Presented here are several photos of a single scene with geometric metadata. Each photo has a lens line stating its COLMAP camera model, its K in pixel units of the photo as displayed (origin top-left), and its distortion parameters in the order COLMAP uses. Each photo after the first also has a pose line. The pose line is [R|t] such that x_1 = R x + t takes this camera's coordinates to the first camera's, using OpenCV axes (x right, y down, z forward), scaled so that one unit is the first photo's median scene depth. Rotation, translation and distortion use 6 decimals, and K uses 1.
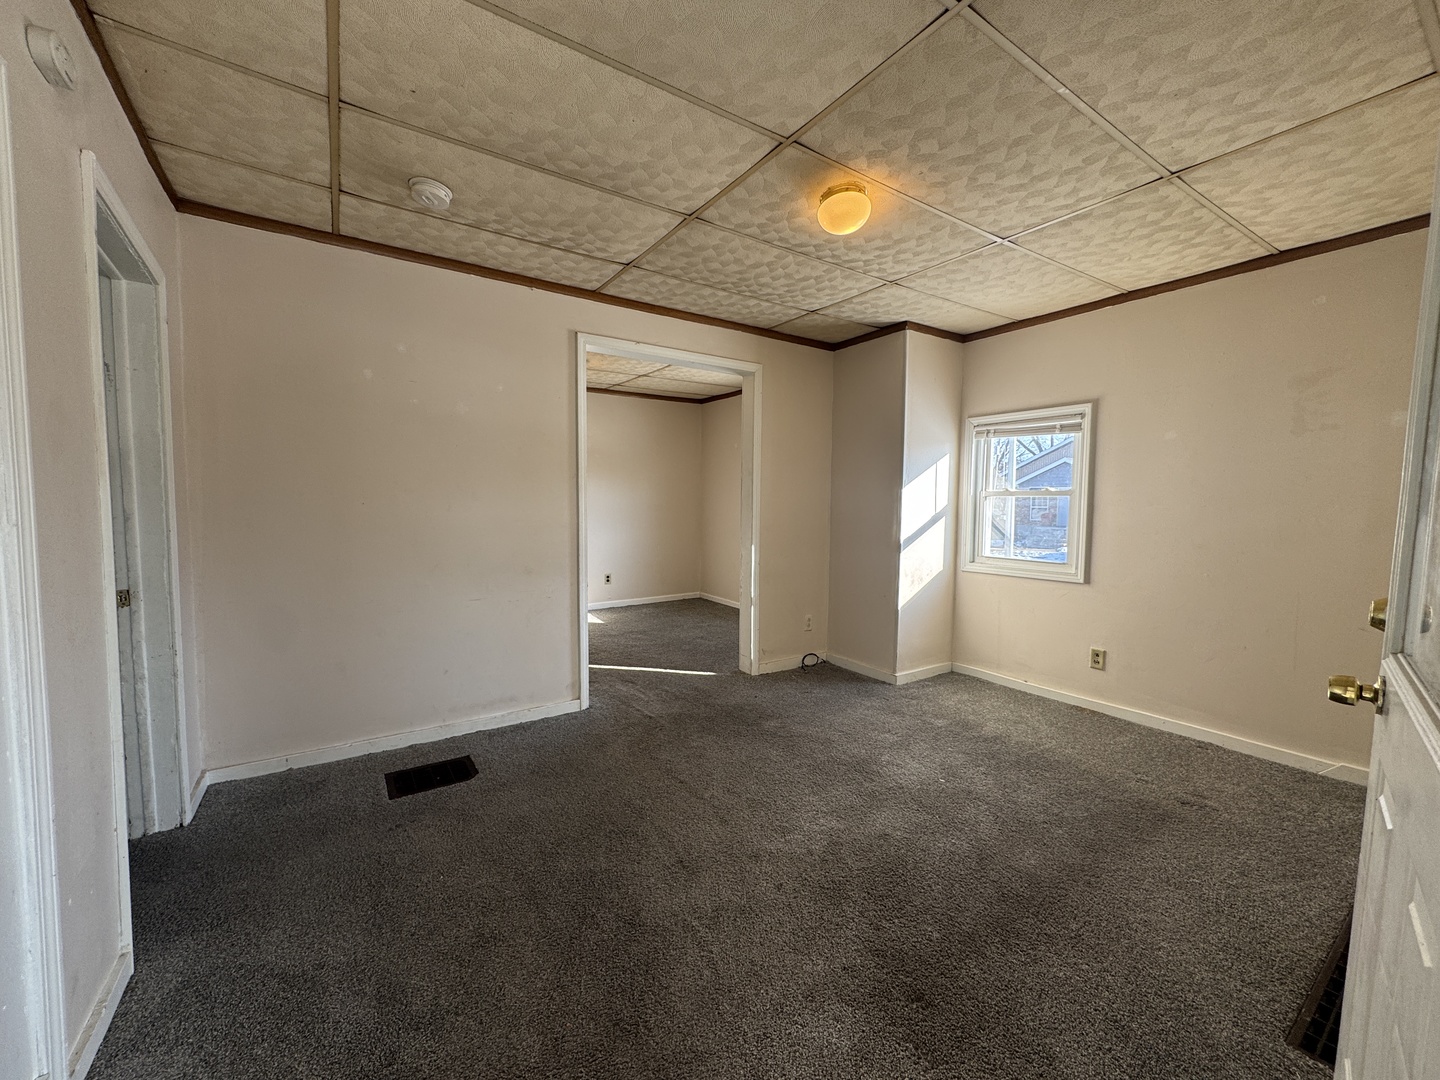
lens RADIAL K [[573.9, 0, 718.9], [0, 573.9, 539.4], [0, 0, 1]] dist [-0.001926, 0.000248]
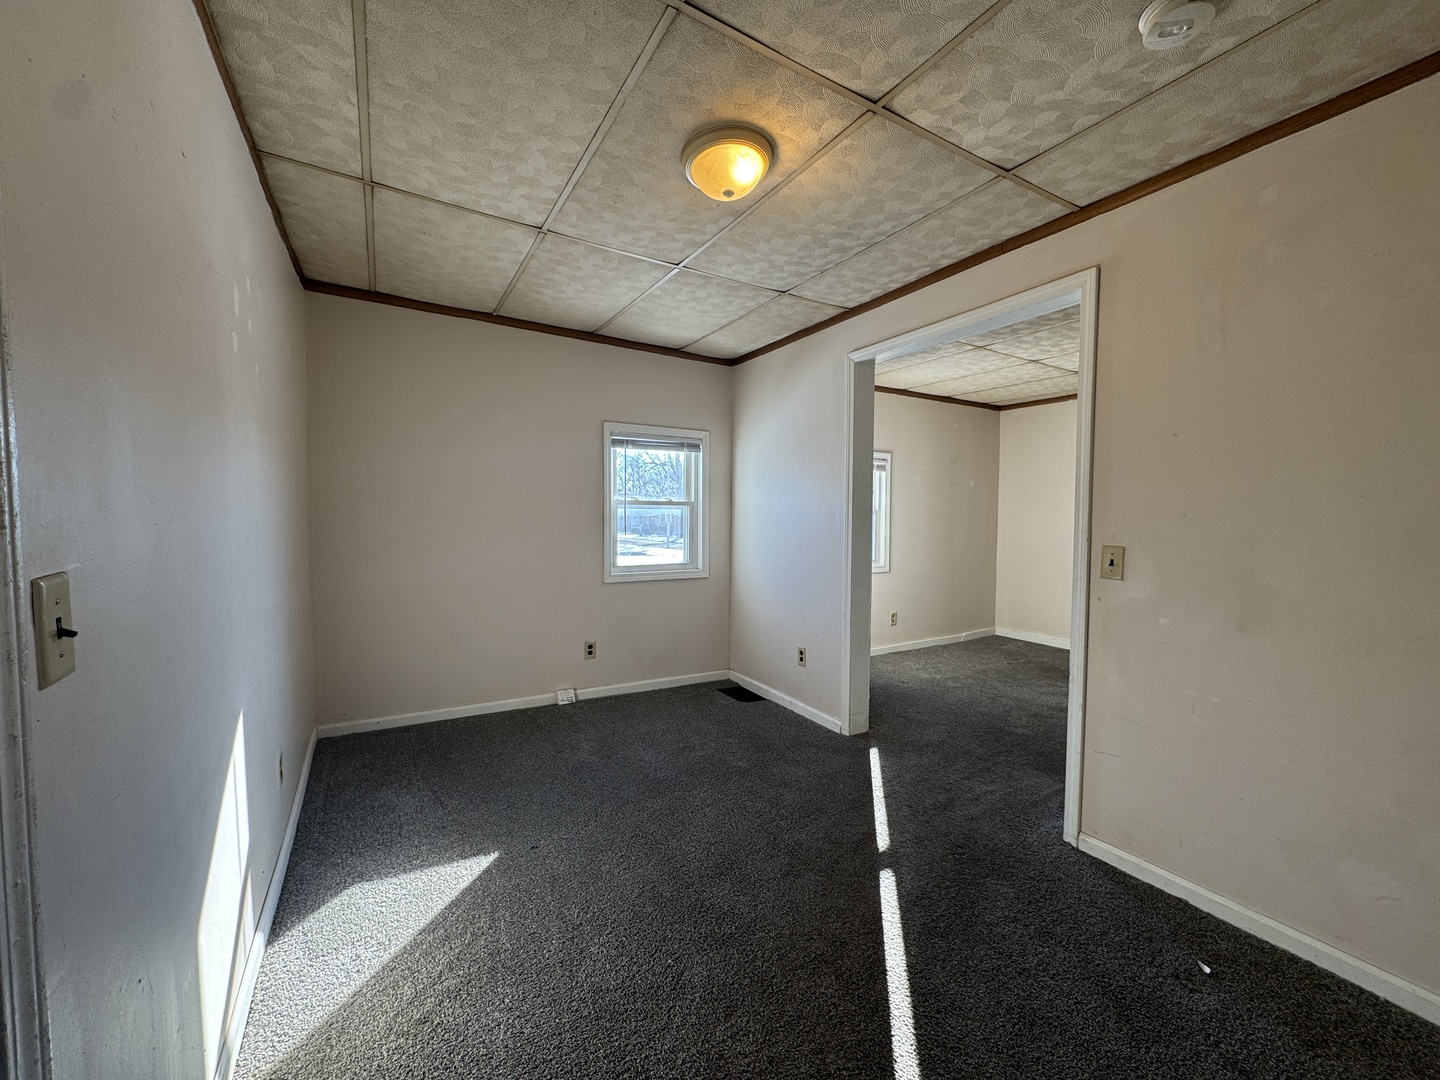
lens RADIAL K [[573.9, 0, 718.9], [0, 573.9, 539.4], [0, 0, 1]] dist [-0.001926, 0.000248]
pose [[0.061933, -0.054486, 0.996592, -0.967605], [0.055590, 0.997147, 0.051062, -0.119221], [-0.996531, 0.052238, 0.064785, 1.444566]]
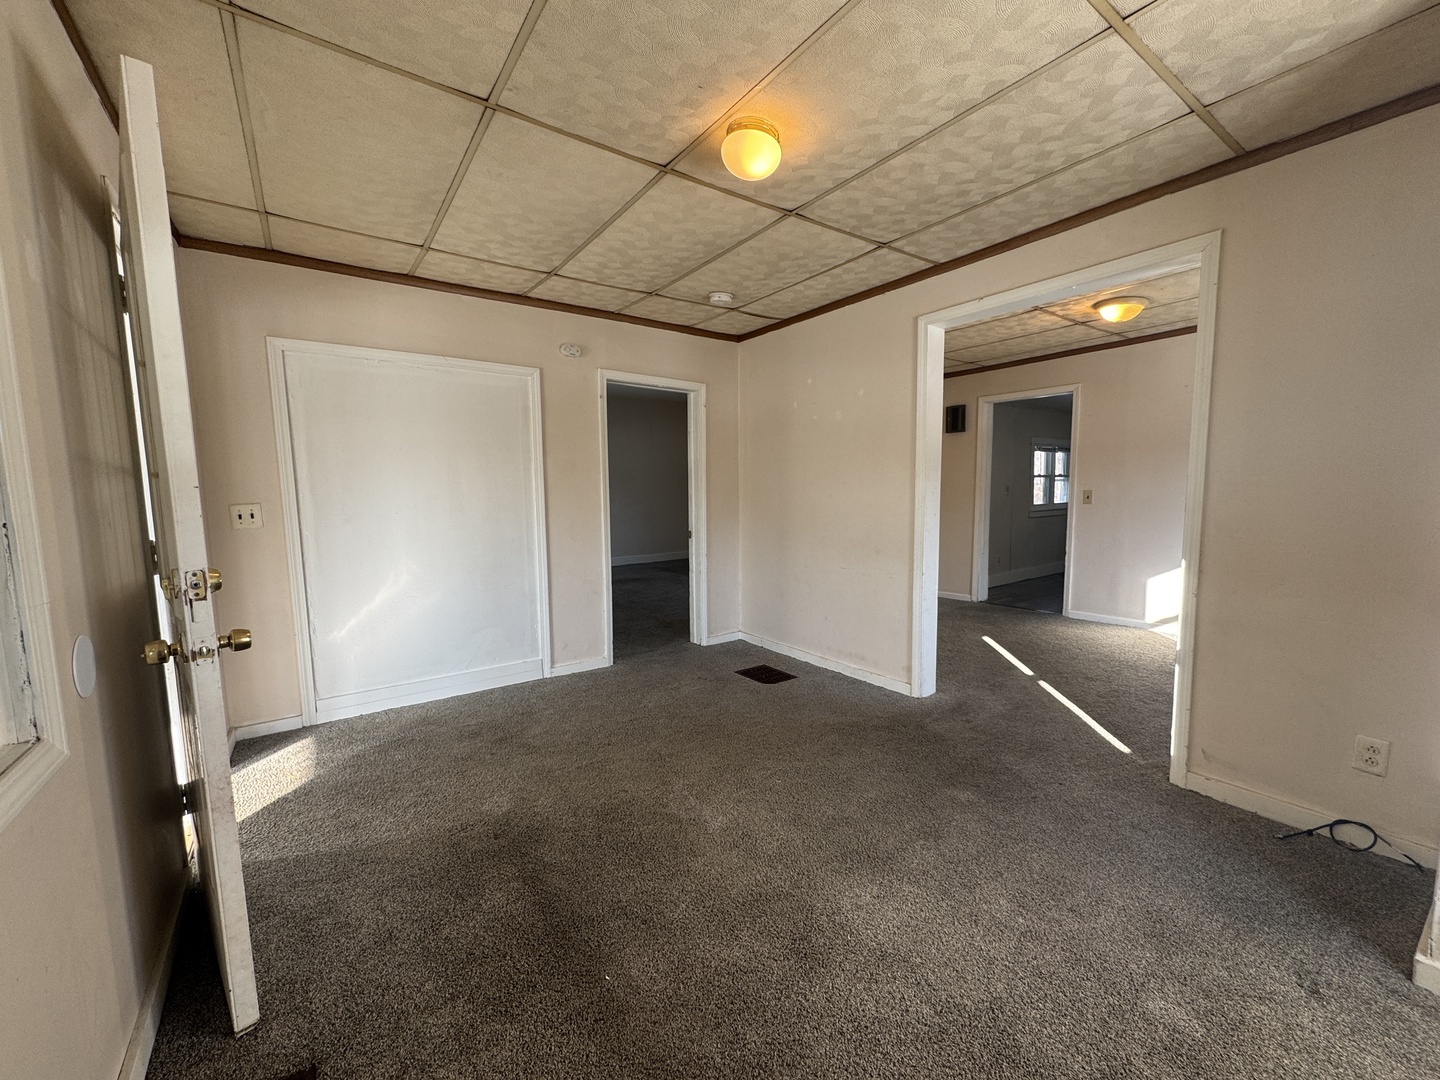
lens RADIAL K [[584.5, 0, 726.9], [0, 584.5, 538.4], [0, 0, 1]] dist [-0.001341, -0.000028]
pose [[0.035863, 0.074901, -0.996546, 0.777802], [-0.055476, 0.995799, 0.072848, -0.034901], [0.997816, 0.052671, 0.039867, 0.650450]]
